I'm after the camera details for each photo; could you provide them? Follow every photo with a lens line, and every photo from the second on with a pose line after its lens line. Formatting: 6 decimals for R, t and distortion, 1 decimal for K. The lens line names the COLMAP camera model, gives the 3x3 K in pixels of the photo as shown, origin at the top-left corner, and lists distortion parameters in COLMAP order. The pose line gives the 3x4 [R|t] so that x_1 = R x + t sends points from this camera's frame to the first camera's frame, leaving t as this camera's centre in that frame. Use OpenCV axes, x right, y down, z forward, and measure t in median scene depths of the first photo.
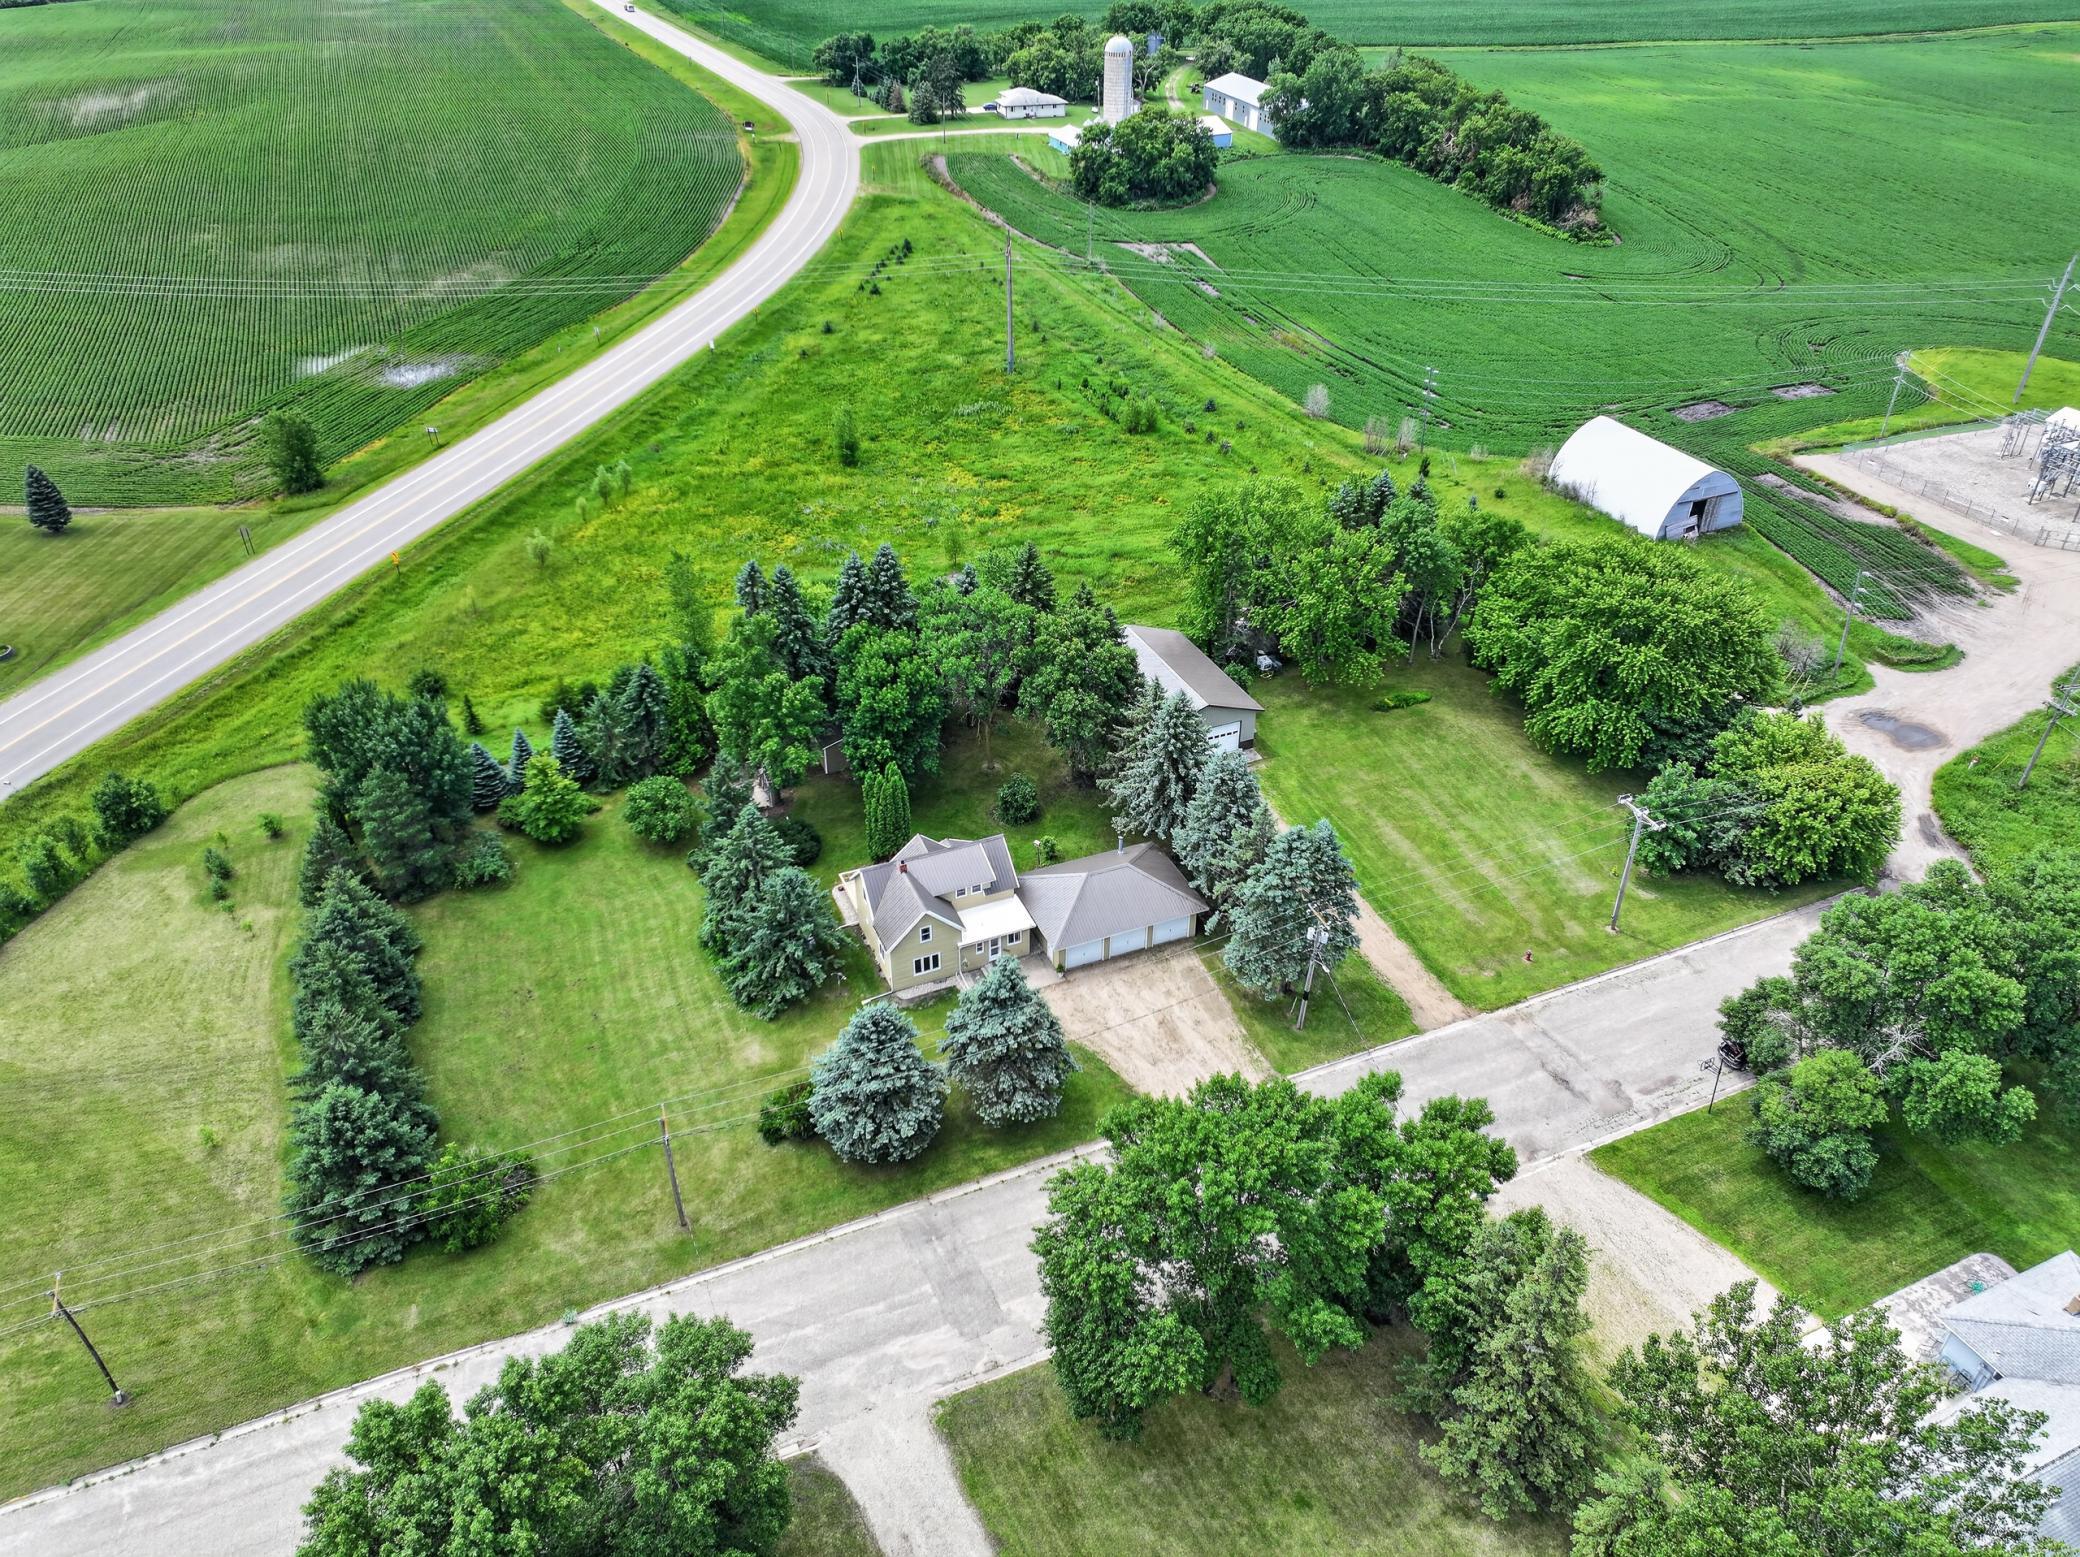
lens RADIAL K [[1451.2, 0, 1045.9], [0, 1451.2, 777.9], [0, 0, 1]] dist [0.005433, -0.000678]
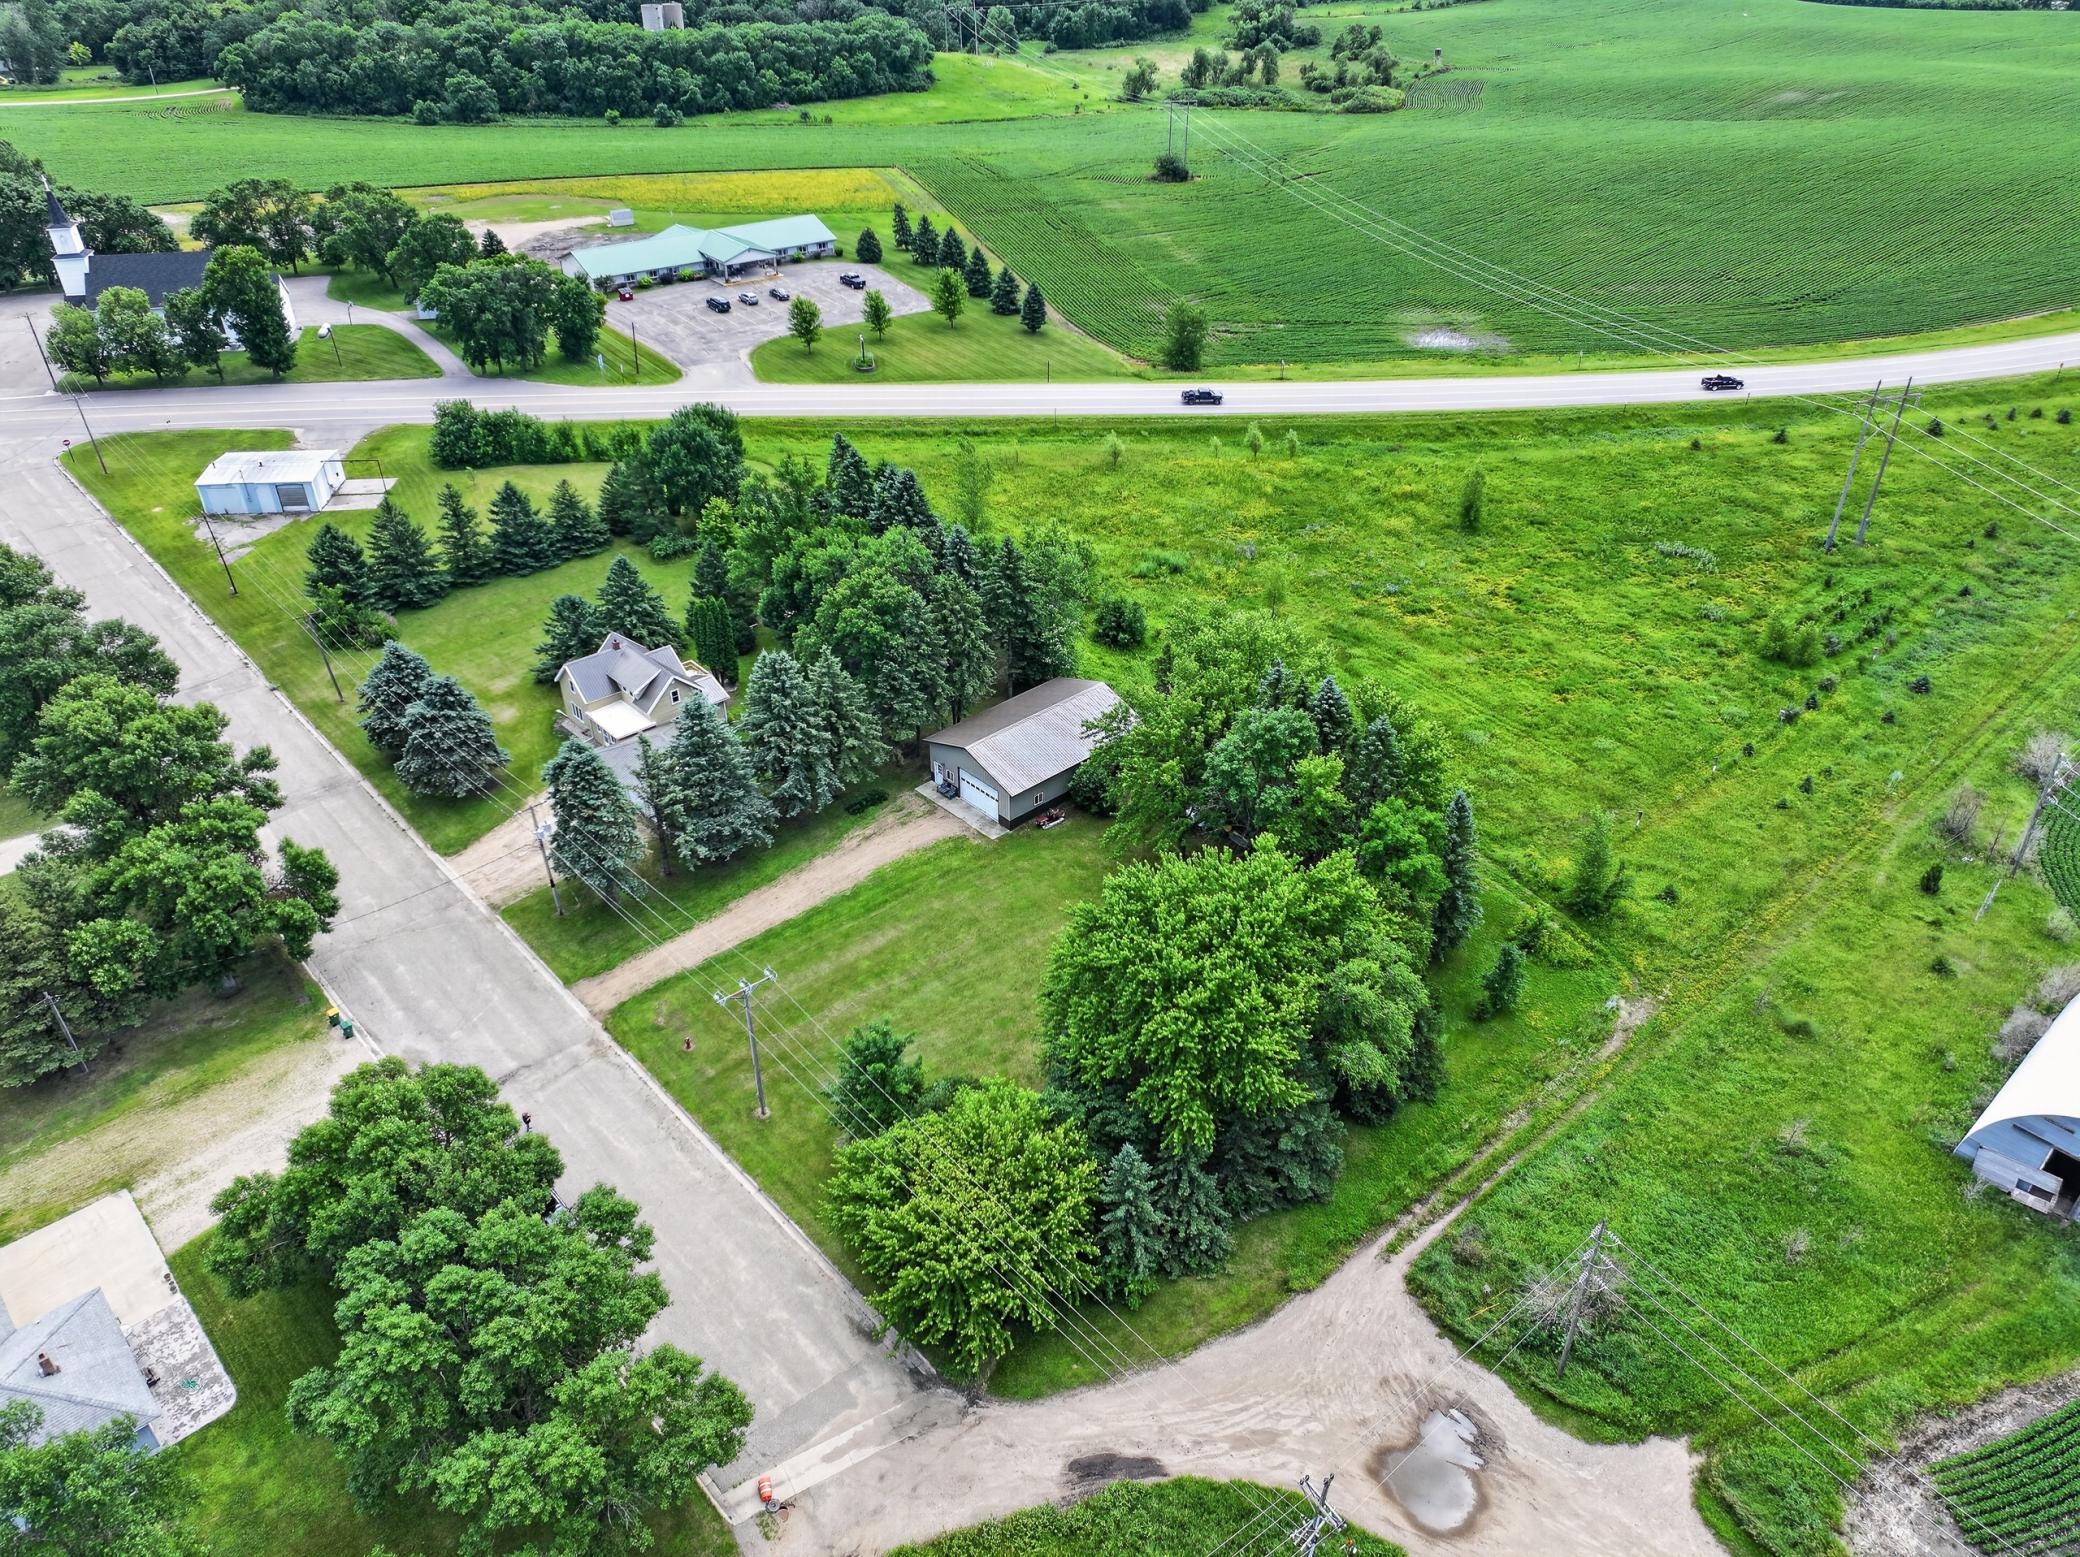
lens RADIAL K [[1453.8, 0, 1046.6], [0, 1453.8, 785.8], [0, 0, 1]] dist [-0.010262, 0.025324]
pose [[0.326492, 0.522868, -0.787409, 0.649088], [-0.523391, 0.793693, 0.310021, -0.257337], [0.787061, 0.310904, 0.532798, 0.388686]]
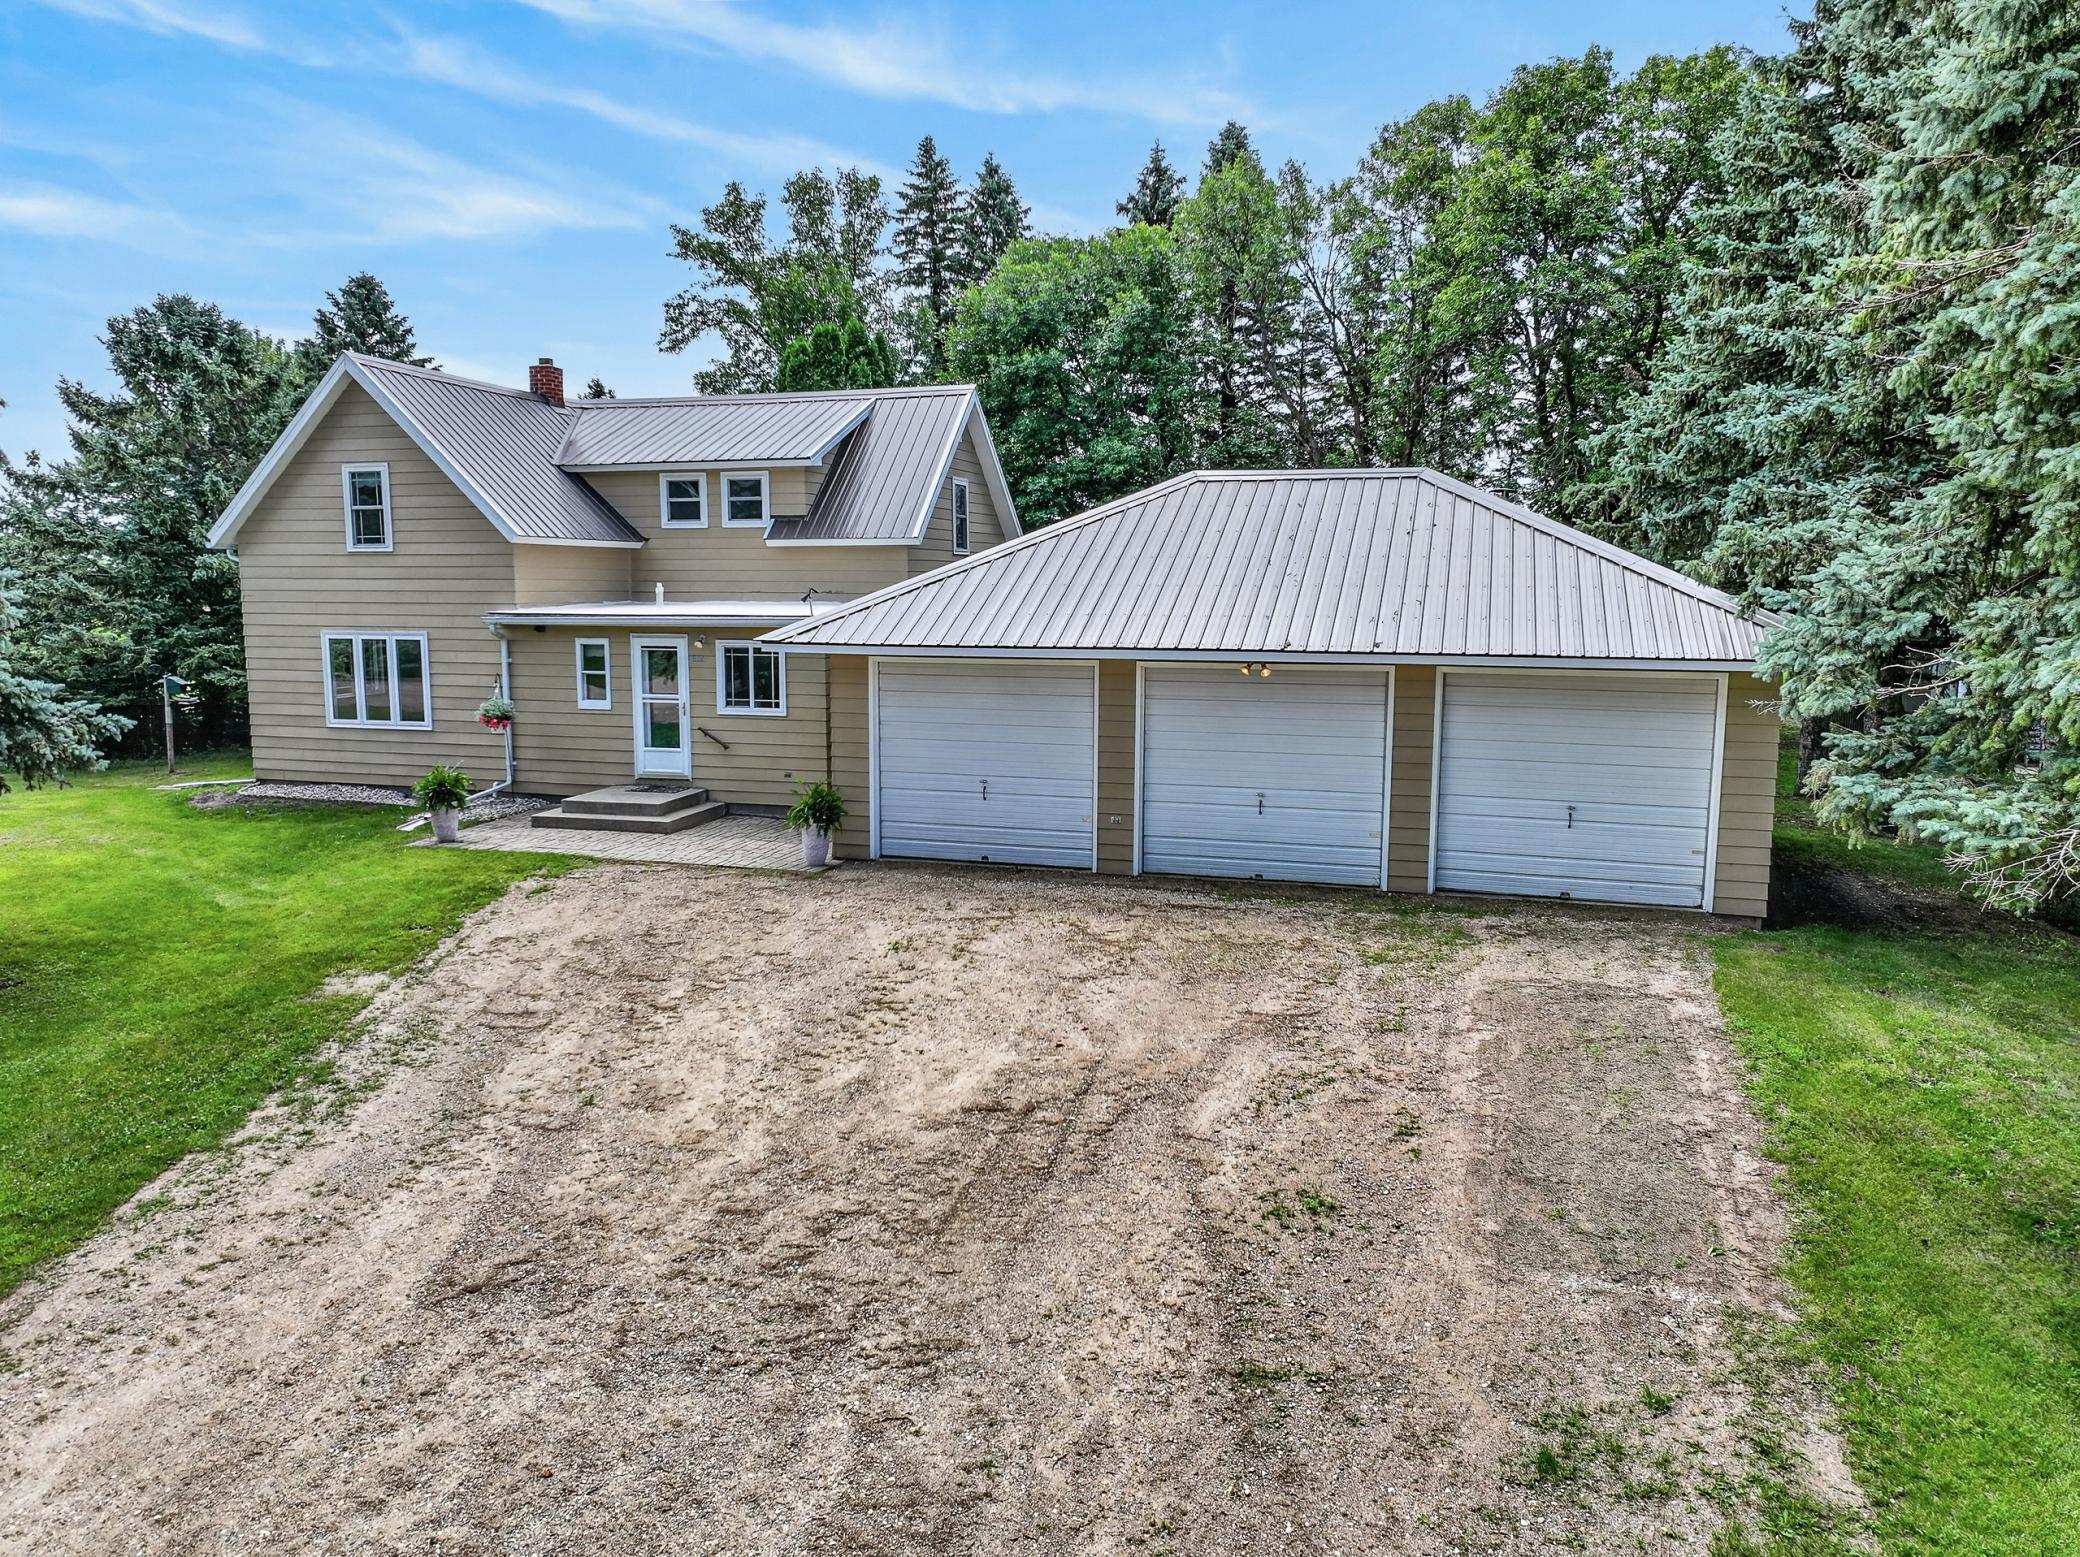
lens RADIAL K [[1453.8, 0, 1046.6], [0, 1453.8, 785.8], [0, 0, 1]] dist [-0.010262, 0.025324]
pose [[0.769076, 0.080389, -0.634082, 0.086038], [-0.351079, 0.882131, -0.313987, 0.104954], [0.534102, 0.464093, 0.706649, 0.532211]]
